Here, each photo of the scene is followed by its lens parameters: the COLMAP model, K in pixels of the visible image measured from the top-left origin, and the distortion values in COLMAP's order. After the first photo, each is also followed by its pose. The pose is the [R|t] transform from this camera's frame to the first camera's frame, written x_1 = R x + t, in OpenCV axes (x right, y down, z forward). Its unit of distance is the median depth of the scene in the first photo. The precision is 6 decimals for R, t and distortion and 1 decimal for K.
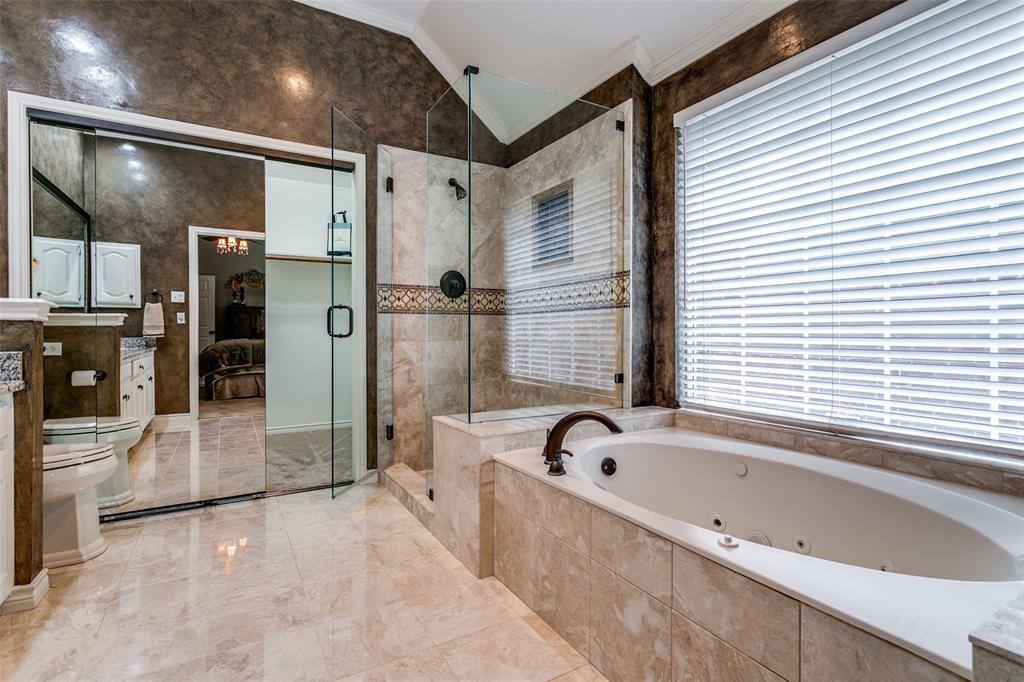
lens RADIAL K [[501.0, 0, 512.0], [0, 501.0, 341.0], [0, 0, 1]] dist [0.033912, -0.000139]
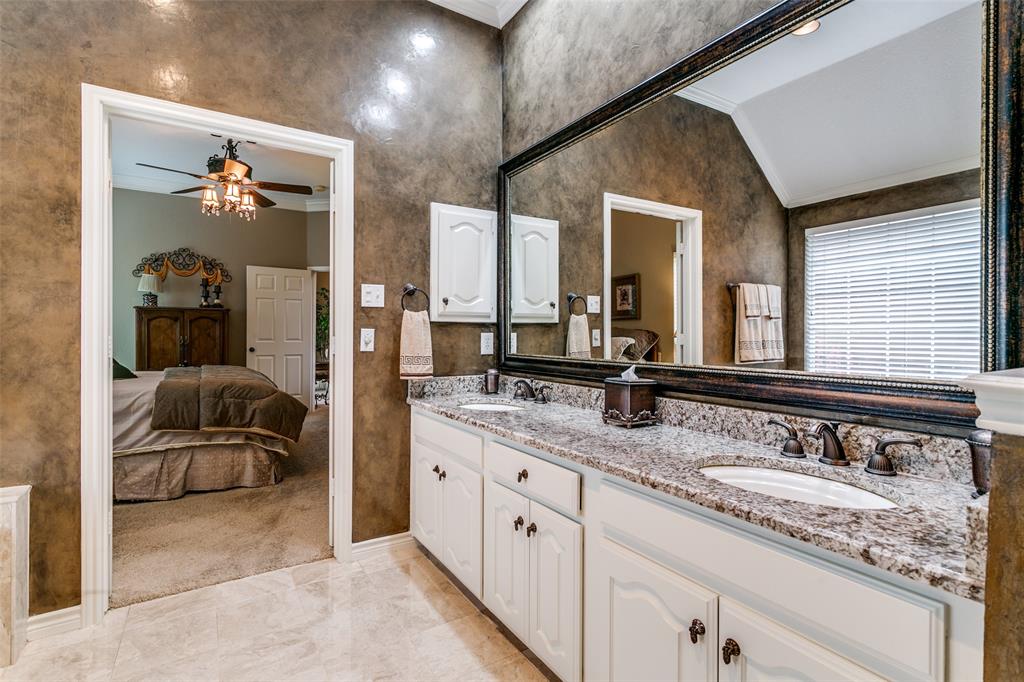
lens RADIAL K [[501.0, 0, 512.0], [0, 501.0, 341.0], [0, 0, 1]] dist [0.033912, -0.000139]
pose [[0.999634, 0.000510, 0.027037, -0.779448], [-0.000443, 0.999997, -0.002485, -0.039733], [-0.027038, 0.002472, 0.999631, 0.381645]]
